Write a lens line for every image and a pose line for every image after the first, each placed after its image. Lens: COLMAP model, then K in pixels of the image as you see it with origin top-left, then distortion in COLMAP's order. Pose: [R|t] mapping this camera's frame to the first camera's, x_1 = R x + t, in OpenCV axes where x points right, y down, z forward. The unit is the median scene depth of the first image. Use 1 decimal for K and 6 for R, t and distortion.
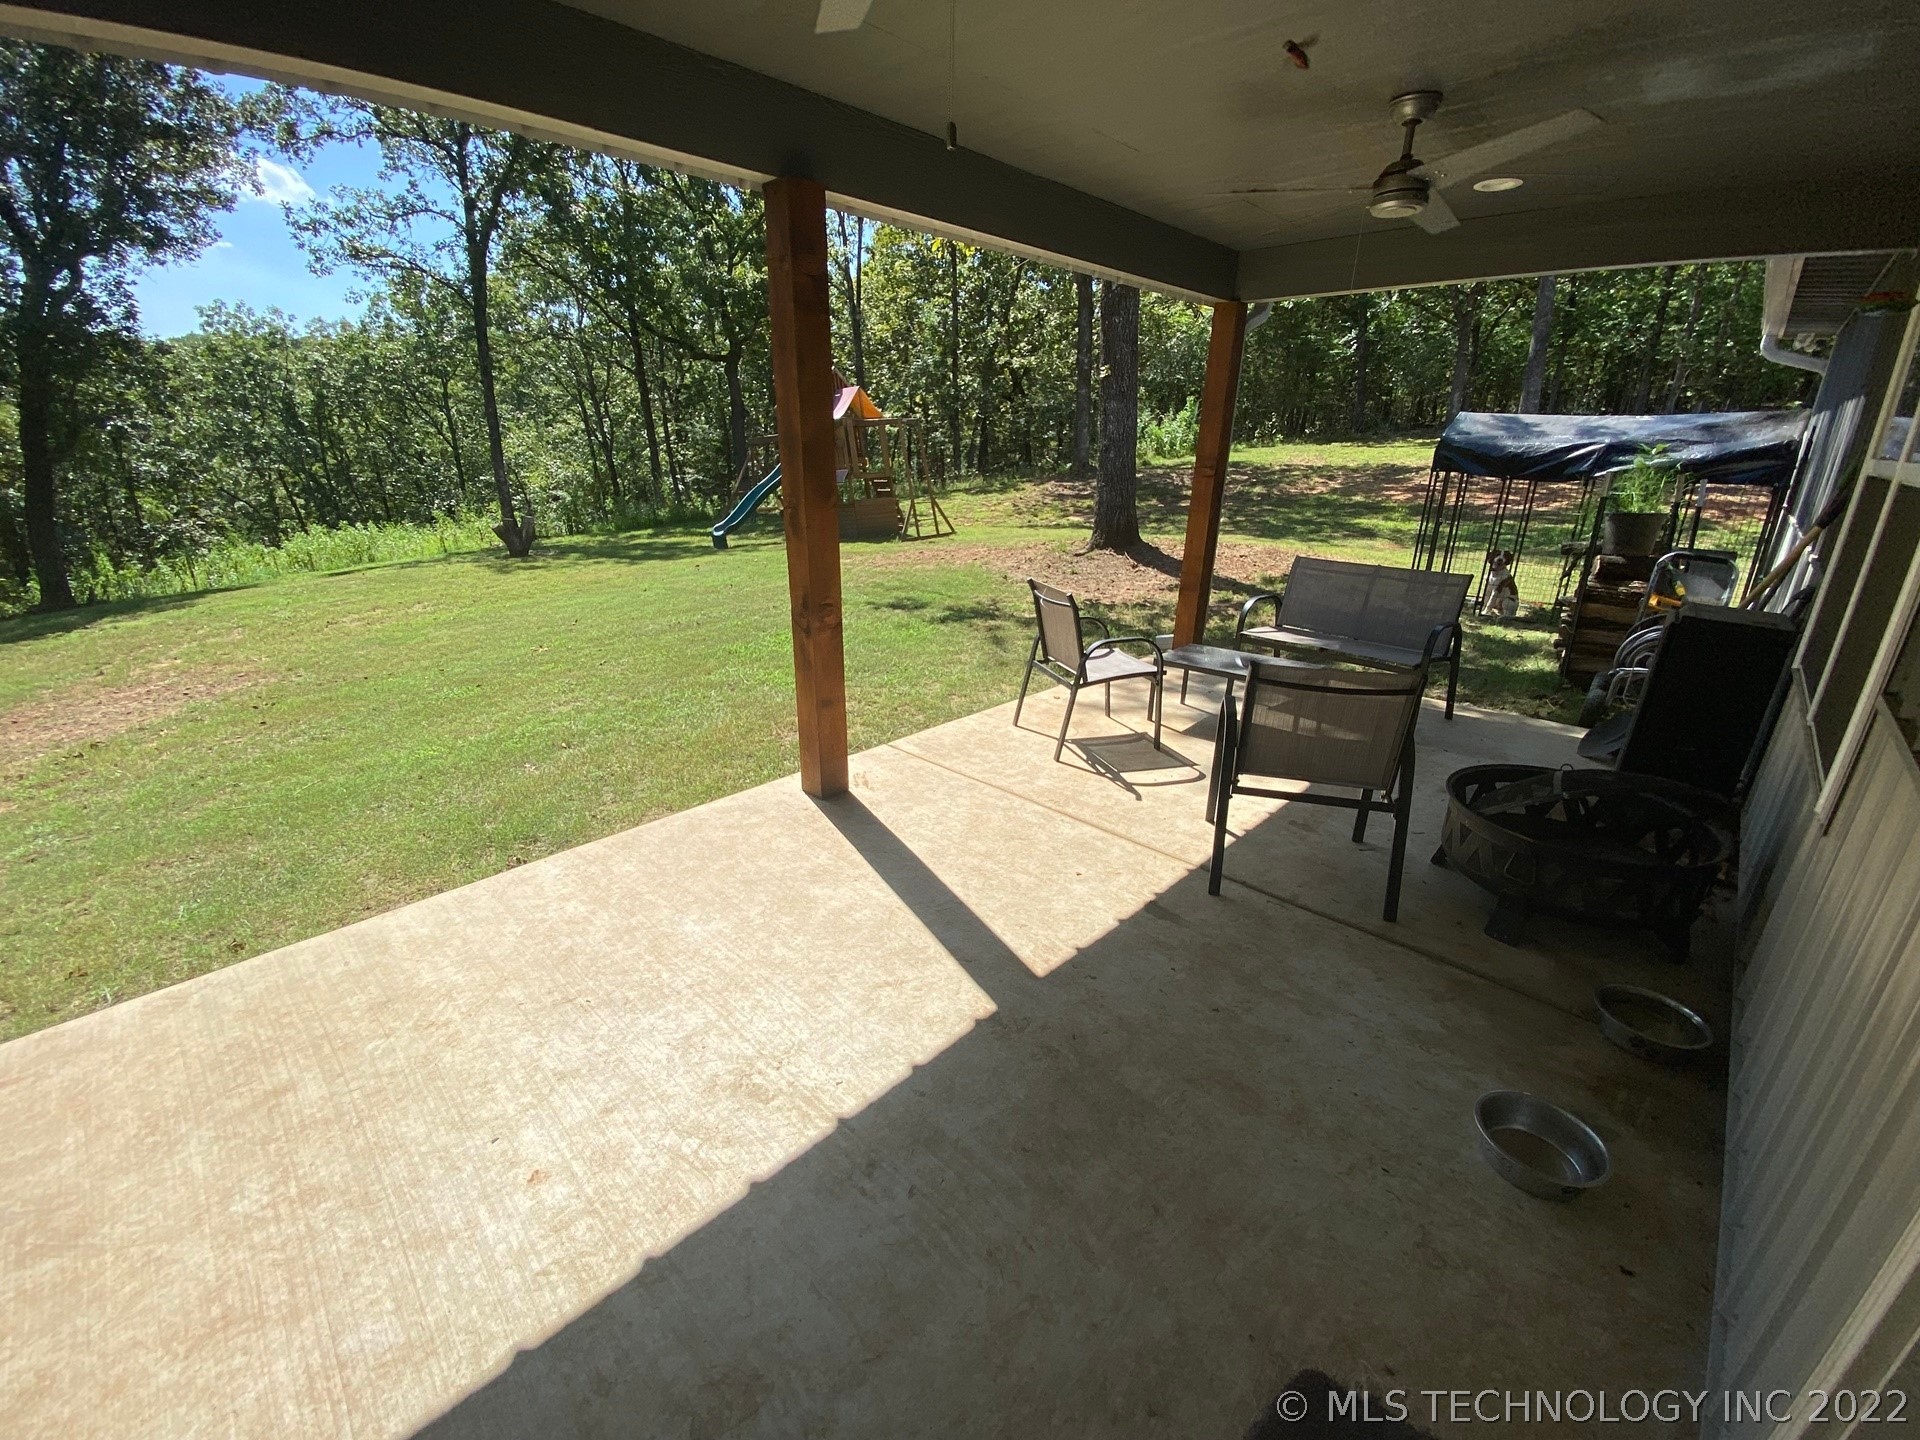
lens RADIAL K [[778.5, 0, 973.7], [0, 778.5, 725.7], [0, 0, 1]] dist [-0.002924, -0.013056]
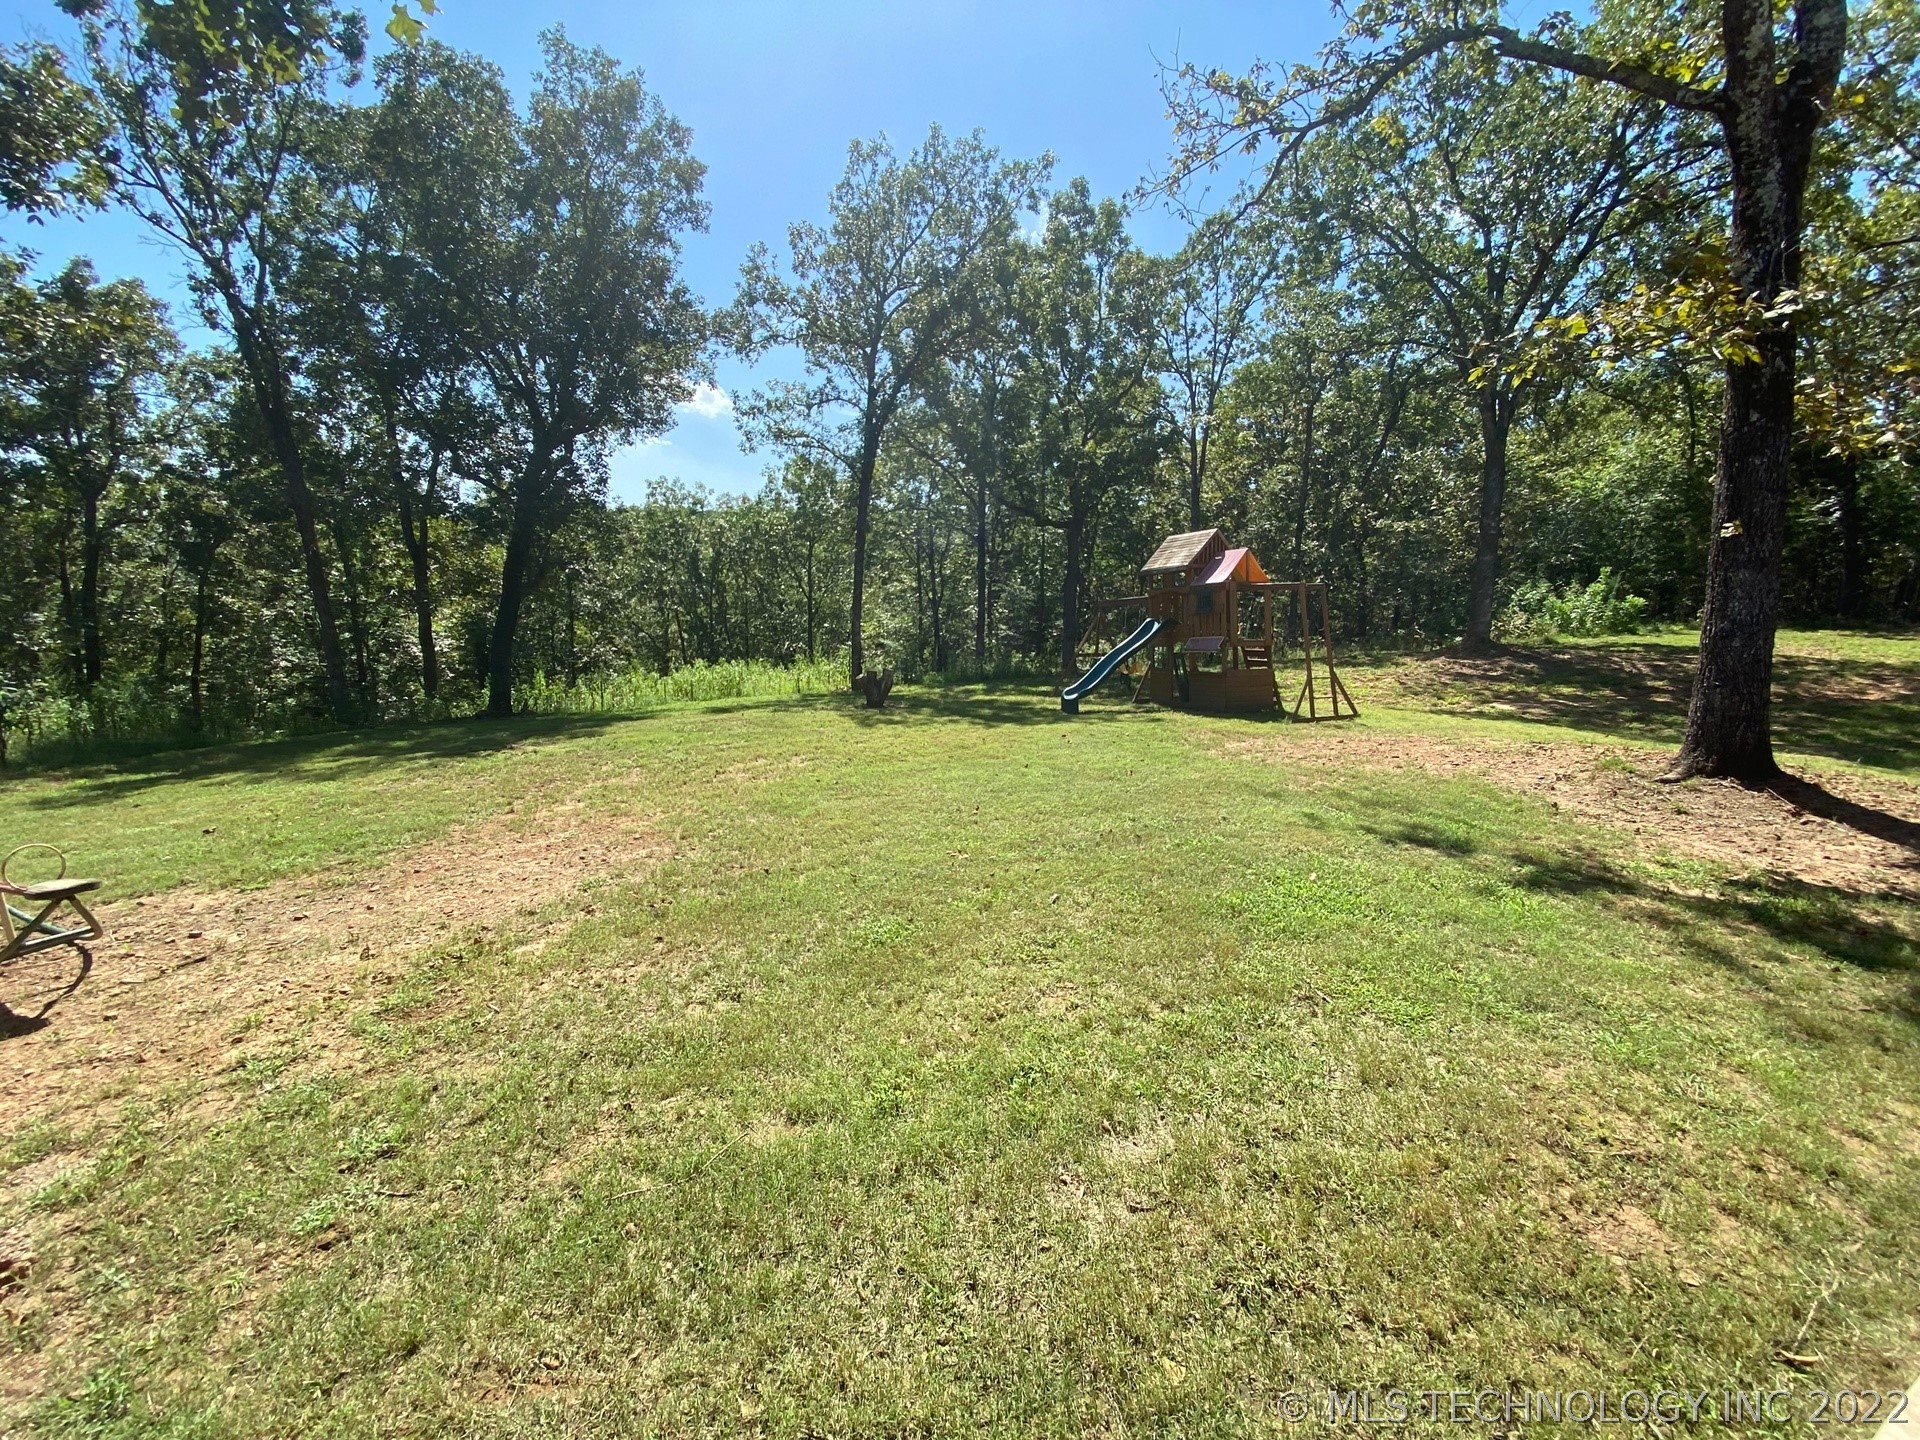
lens RADIAL K [[776.2, 0, 959.9], [0, 776.2, 717.9], [0, 0, 1]] dist [0.003454, -0.013110]
pose [[0.937129, 0.078866, -0.339956, -0.118534], [-0.145858, 0.973481, -0.176238, -0.037191], [0.317041, 0.214743, 0.923780, 0.099298]]
